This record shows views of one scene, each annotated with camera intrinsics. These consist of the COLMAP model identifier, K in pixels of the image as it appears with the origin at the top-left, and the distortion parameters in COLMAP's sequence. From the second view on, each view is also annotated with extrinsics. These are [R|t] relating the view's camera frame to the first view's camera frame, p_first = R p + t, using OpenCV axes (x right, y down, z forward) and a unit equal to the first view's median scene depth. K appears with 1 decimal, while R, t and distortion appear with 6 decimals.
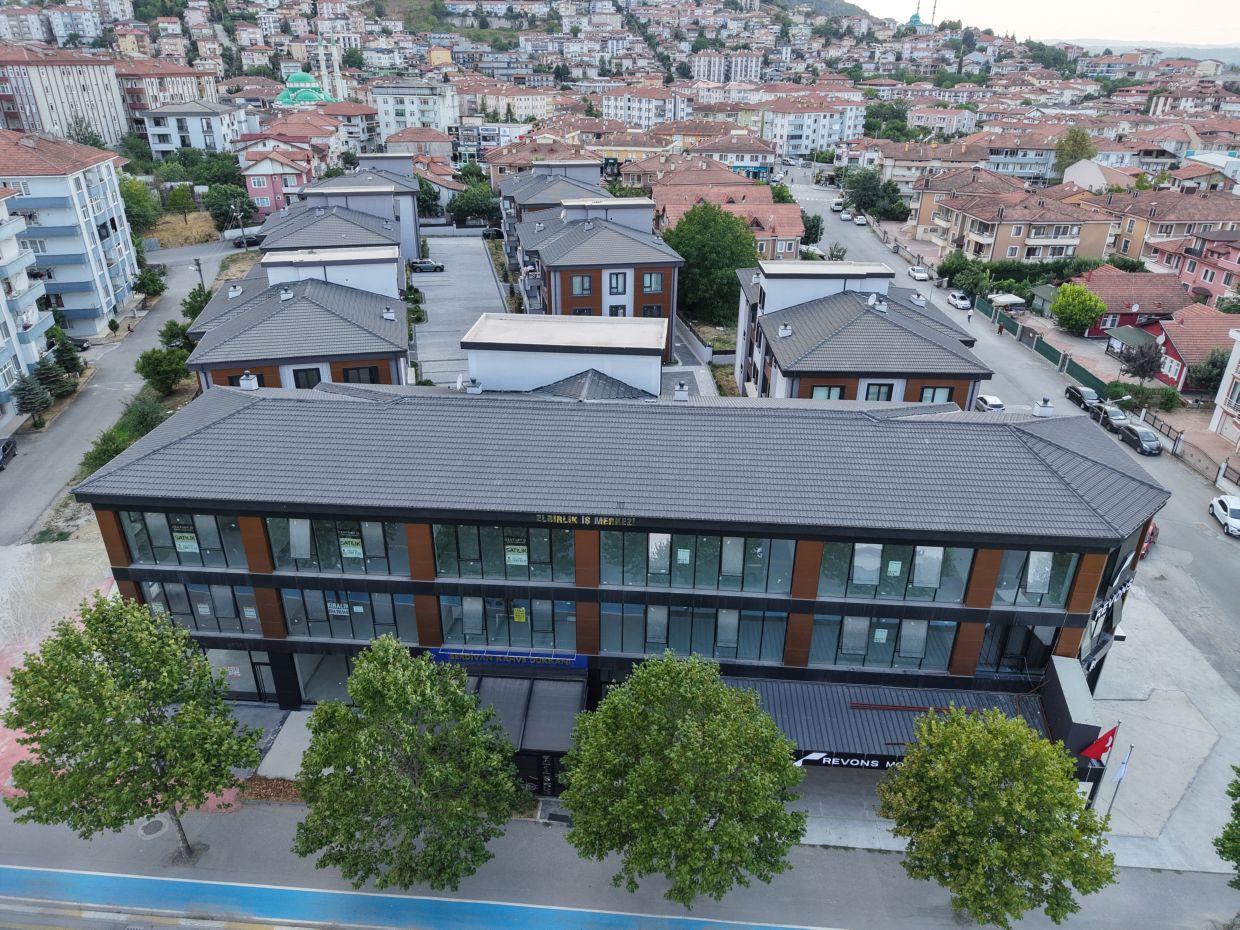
lens RADIAL K [[831.3, 0, 616.8], [0, 831.3, 464.3], [0, 0, 1]] dist [0.009454, -0.005575]
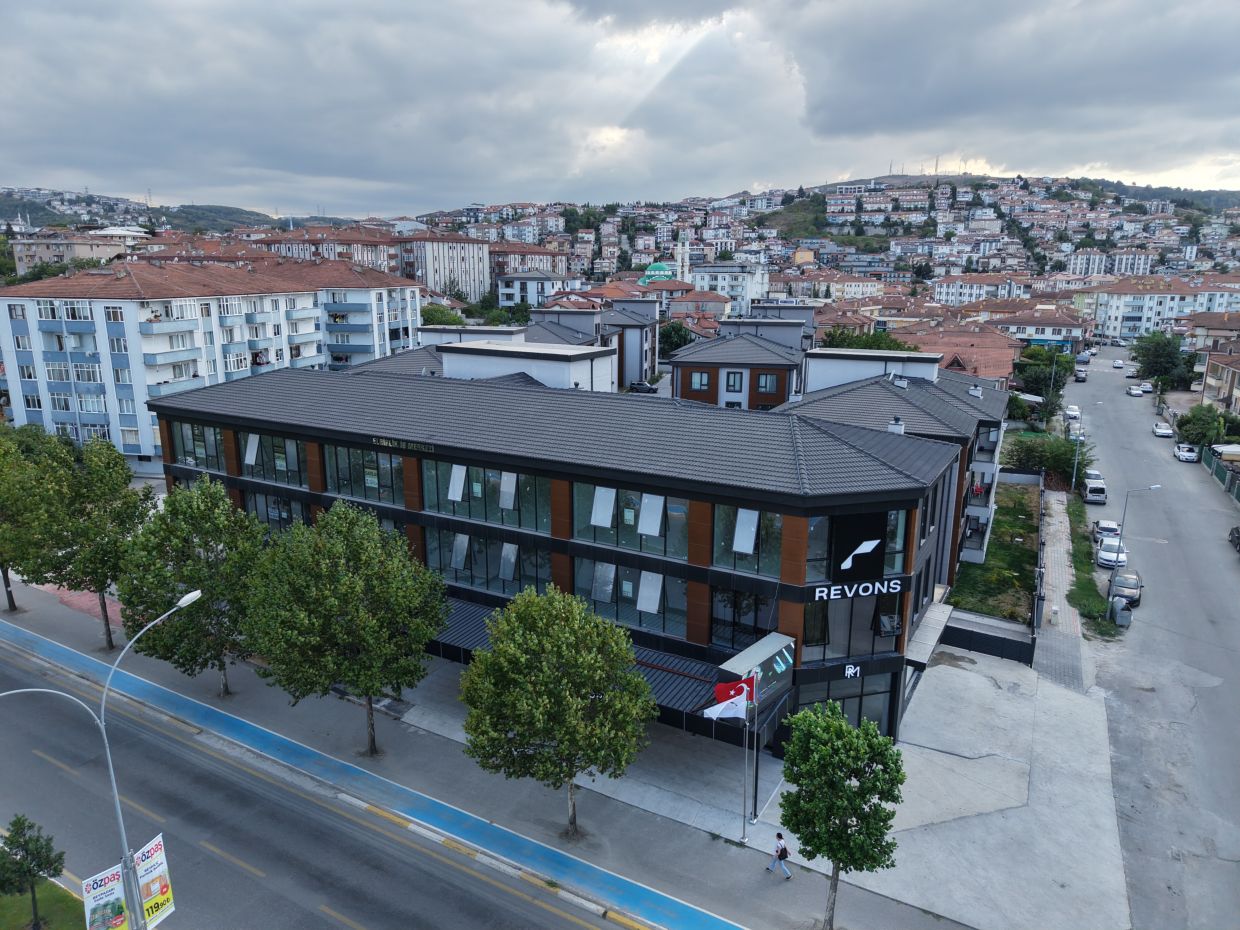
lens RADIAL K [[828.0, 0, 617.2], [0, 828.0, 465.1], [0, 0, 1]] dist [0.031963, -0.036426]
pose [[0.902464, 0.096920, -0.419720, 0.119814], [-0.187702, 0.965471, -0.180647, 0.040320], [0.387720, 0.241810, 0.889495, 0.003689]]
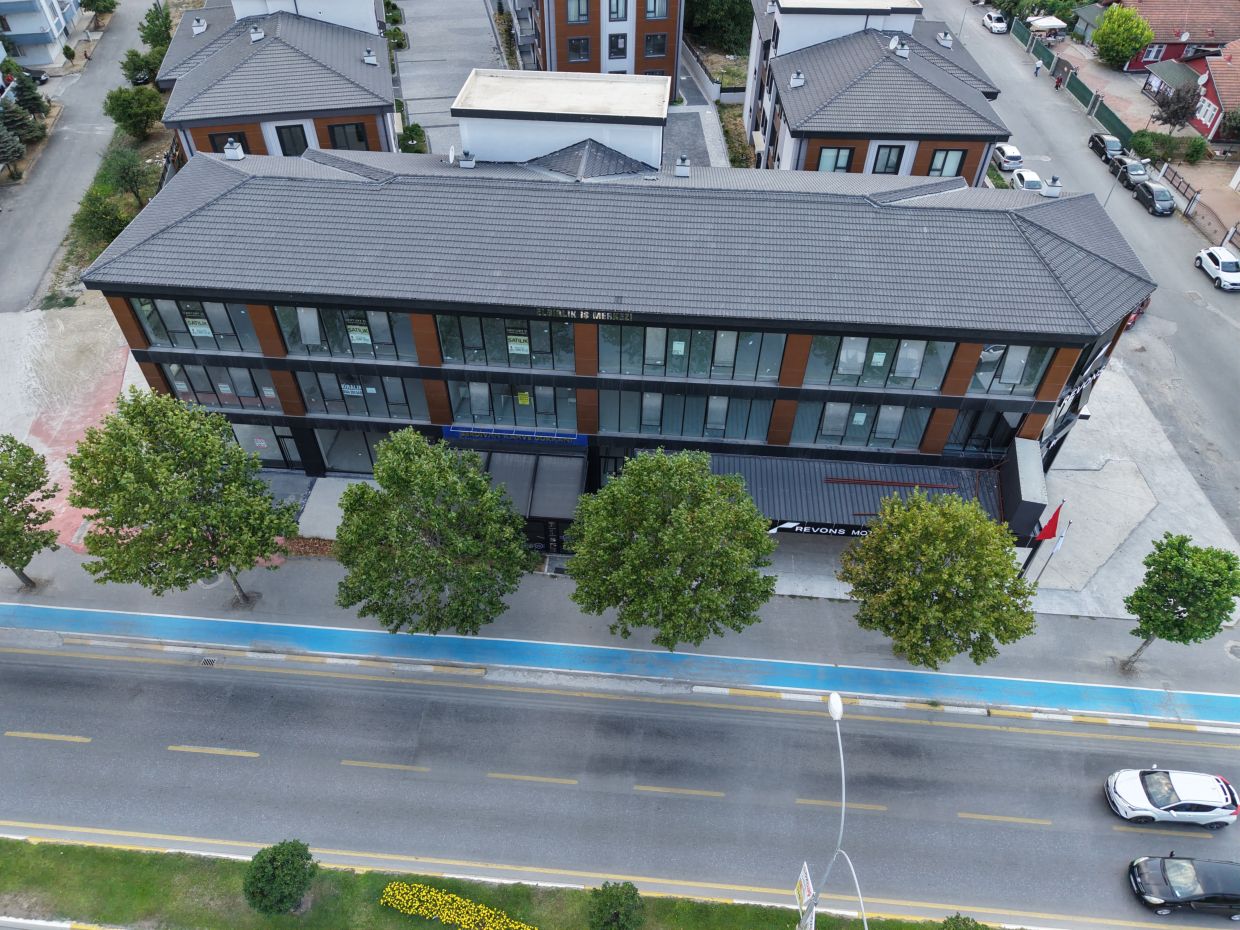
lens RADIAL K [[829.9, 0, 617.1], [0, 829.9, 464.9], [0, 0, 1]] dist [0.016025, -0.012968]
pose [[0.999988, 0.004595, 0.001588, 0.000362], [-0.004862, 0.948456, 0.316871, -0.012466], [-0.000050, -0.316875, 0.948467, -0.006160]]
